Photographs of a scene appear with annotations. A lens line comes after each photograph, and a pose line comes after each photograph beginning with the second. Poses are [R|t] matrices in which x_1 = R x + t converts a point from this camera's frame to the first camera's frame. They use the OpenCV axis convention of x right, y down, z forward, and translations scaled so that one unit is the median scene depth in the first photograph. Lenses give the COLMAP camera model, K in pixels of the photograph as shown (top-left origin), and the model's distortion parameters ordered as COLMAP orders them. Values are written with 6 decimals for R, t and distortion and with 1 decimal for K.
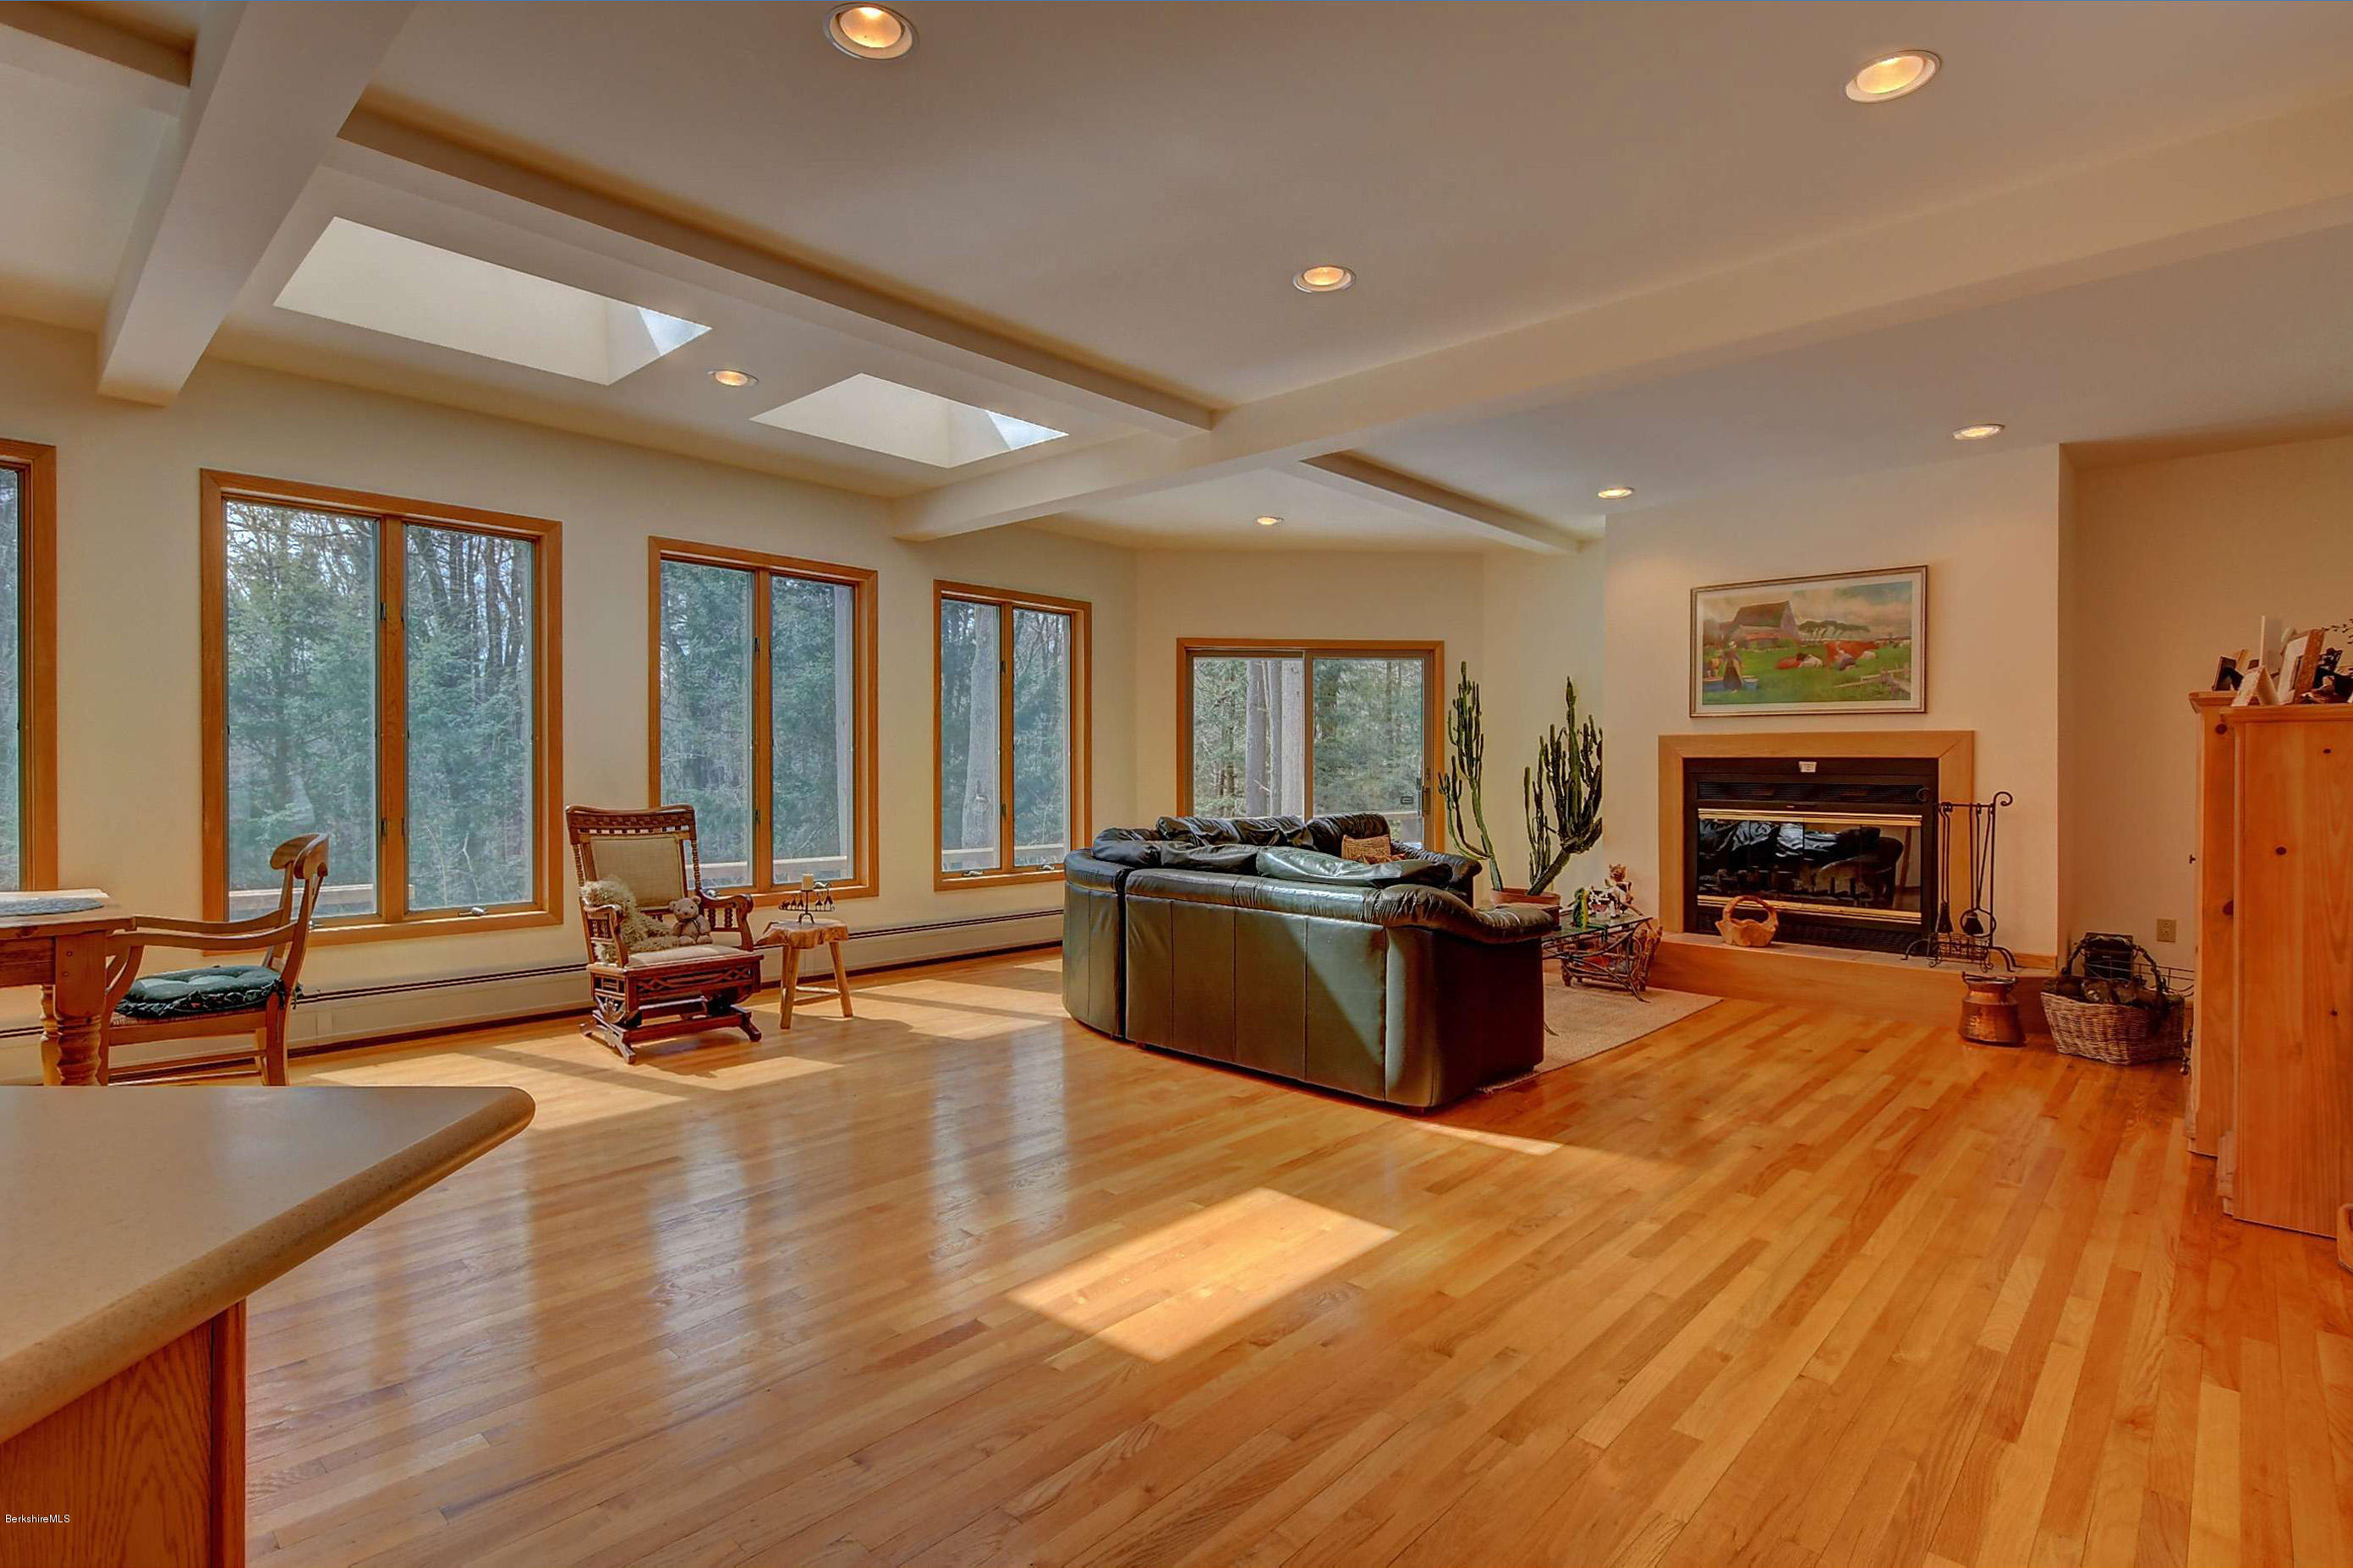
lens RADIAL K [[1132.3, 0, 1167.4], [0, 1132.3, 770.9], [0, 0, 1]] dist [0.010717, -0.004739]
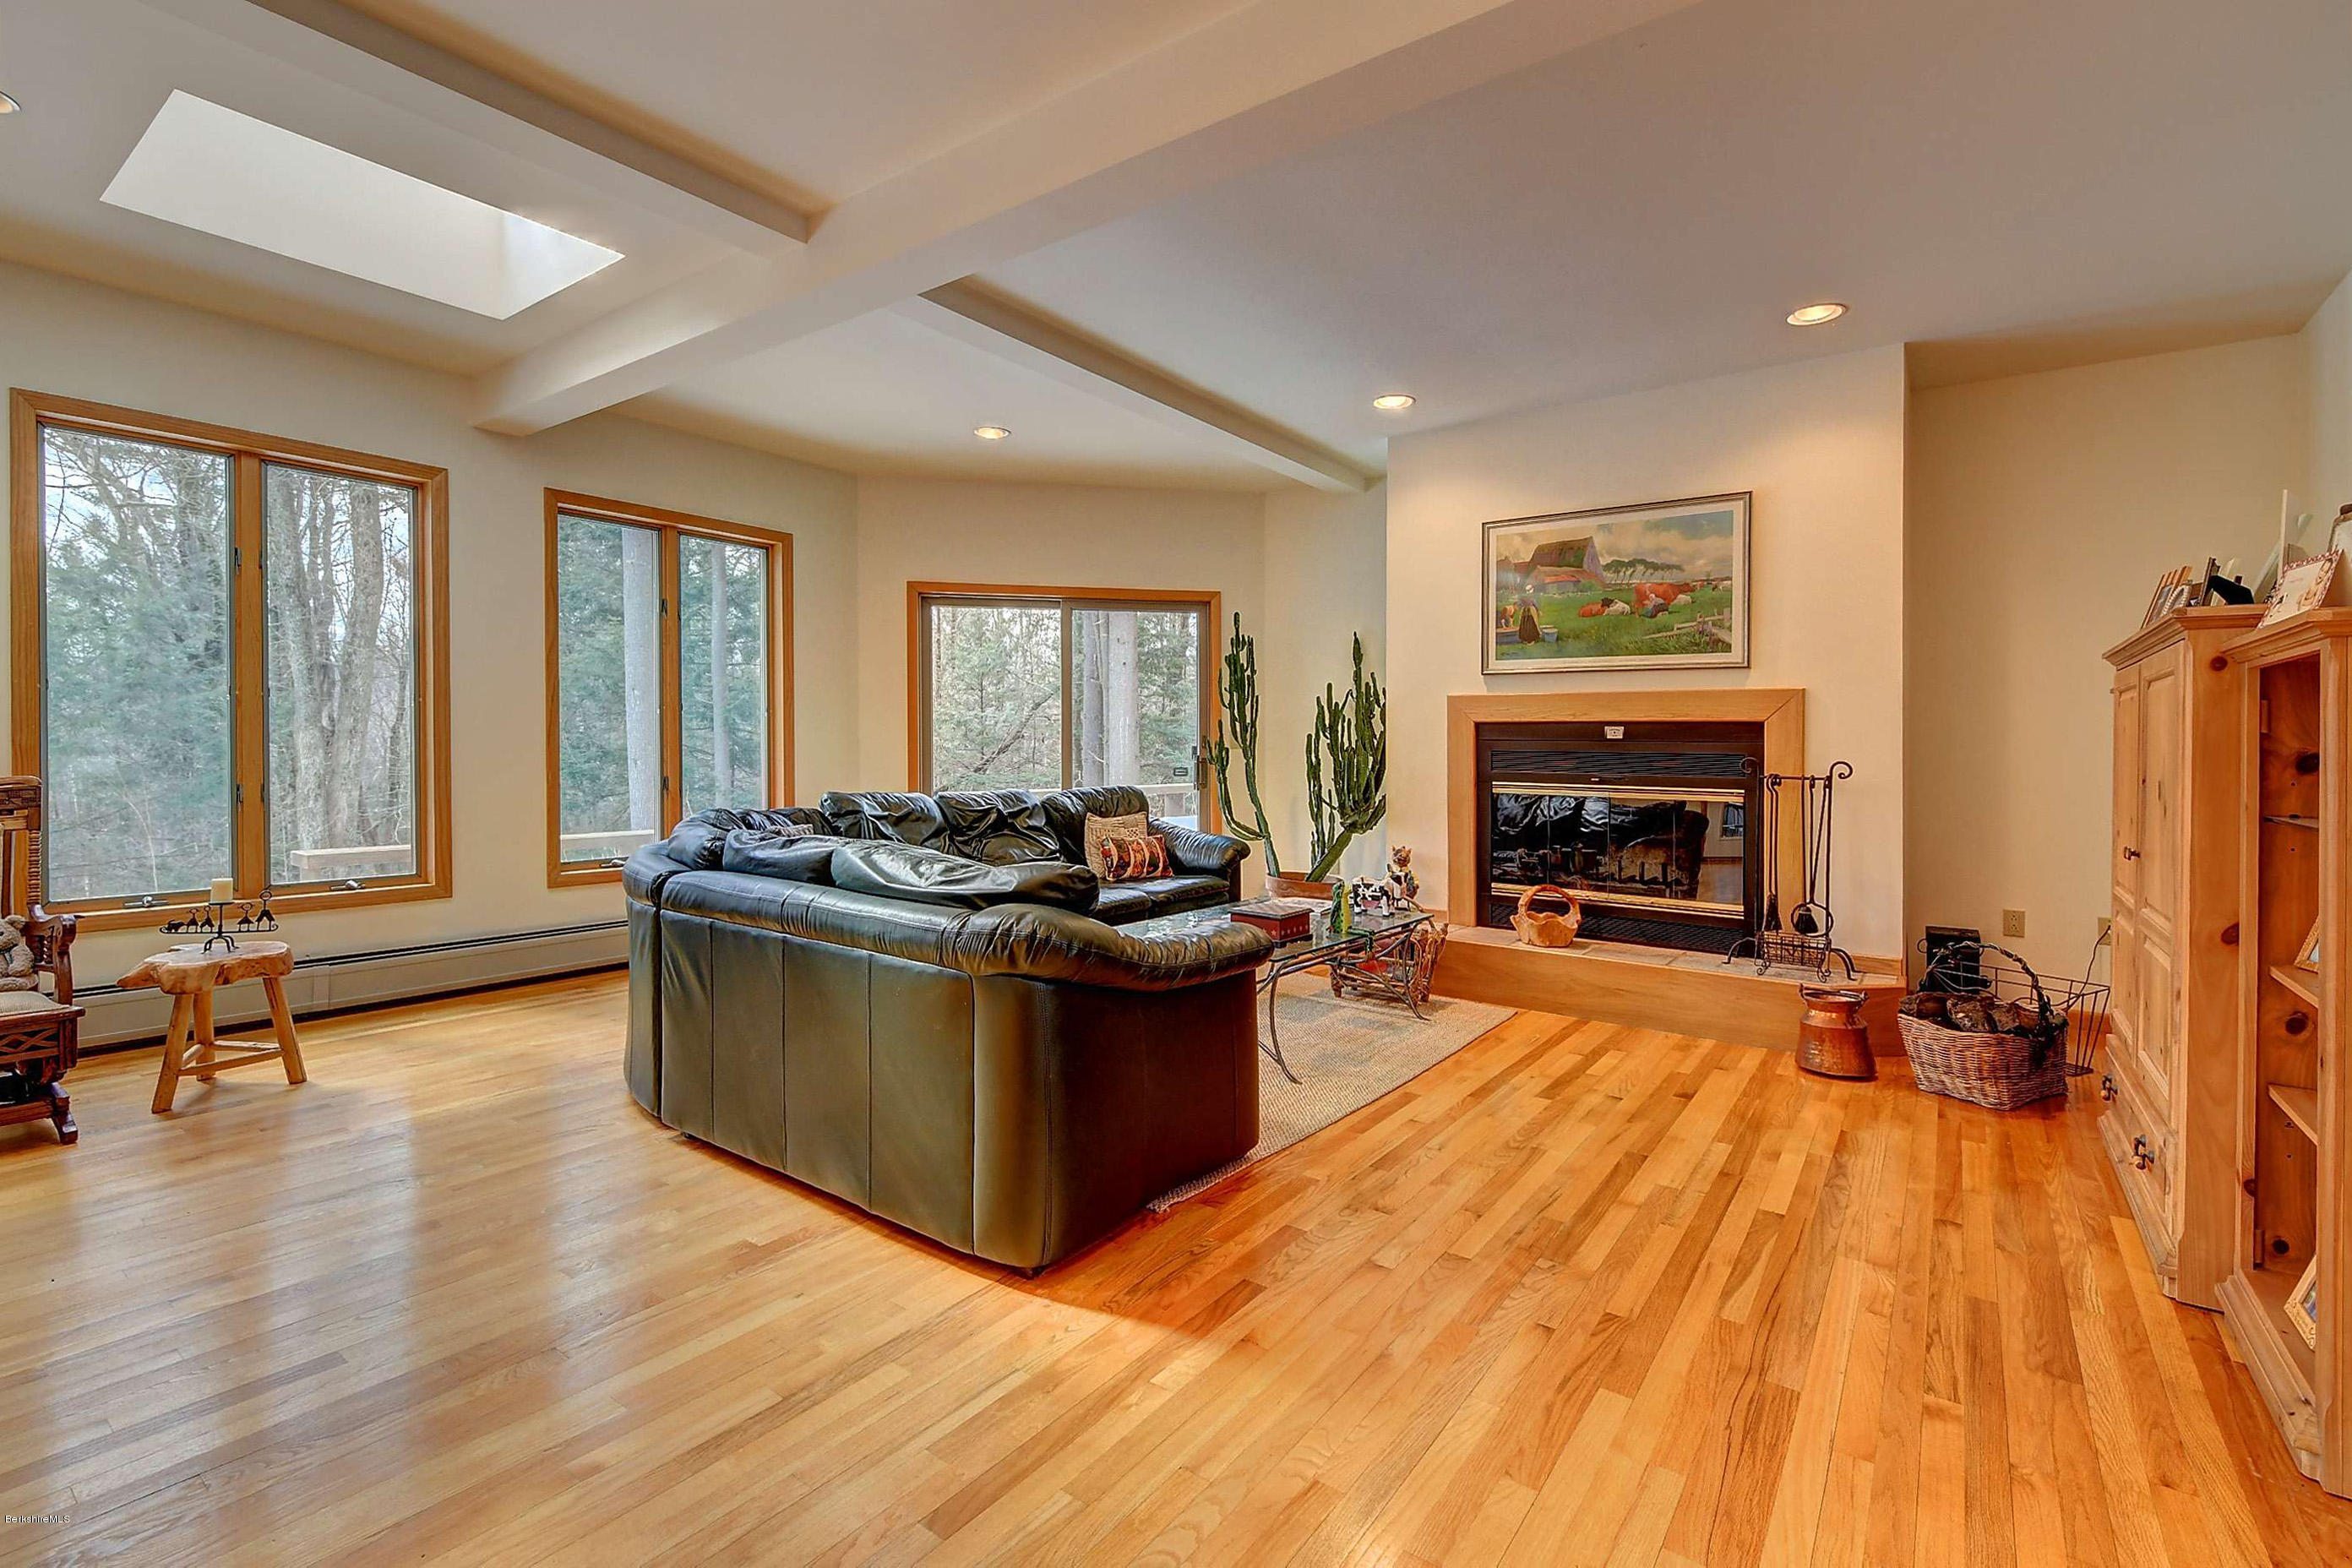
lens RADIAL K [[1028.7, 0, 1144.9], [0, 1028.7, 739.0], [0, 0, 1]] dist [0.008233, -0.003793]
pose [[0.995876, 0.003155, 0.090664, 0.155711], [-0.002578, 0.999976, -0.006486, 0.008061], [-0.090683, 0.006225, 0.995860, 0.285186]]
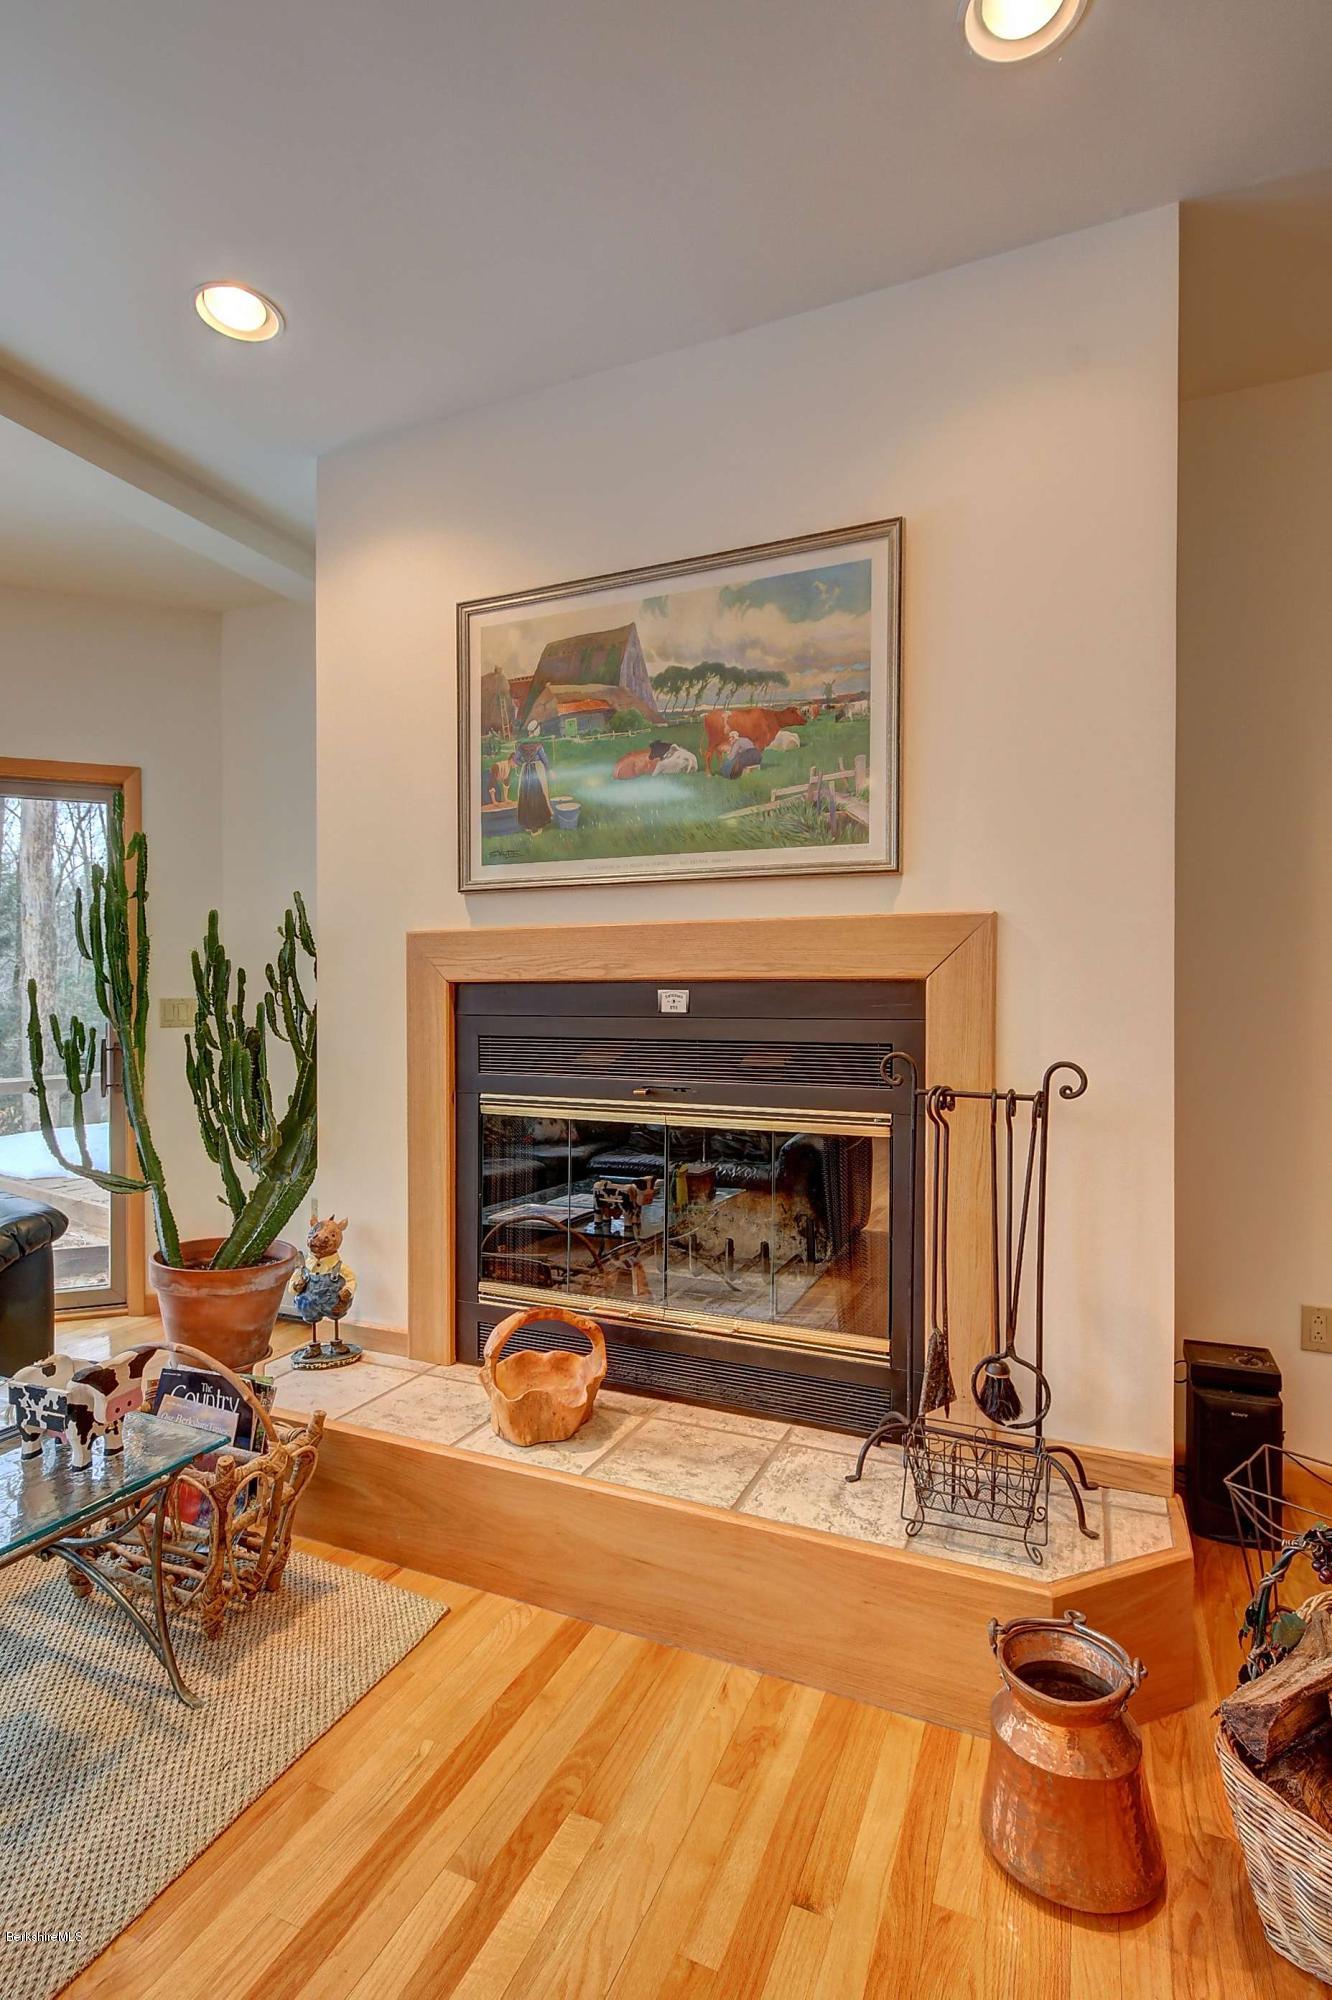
lens RADIAL K [[962.5, 0, 673.8], [0, 962.5, 1012.4], [0, 0, 1]] dist [0.010717, -0.004739]
pose [[0.941413, -0.011425, 0.337062, 0.468308], [0.006534, 0.999856, 0.015641, -0.004796], [-0.337193, -0.012522, 0.941352, 0.692583]]
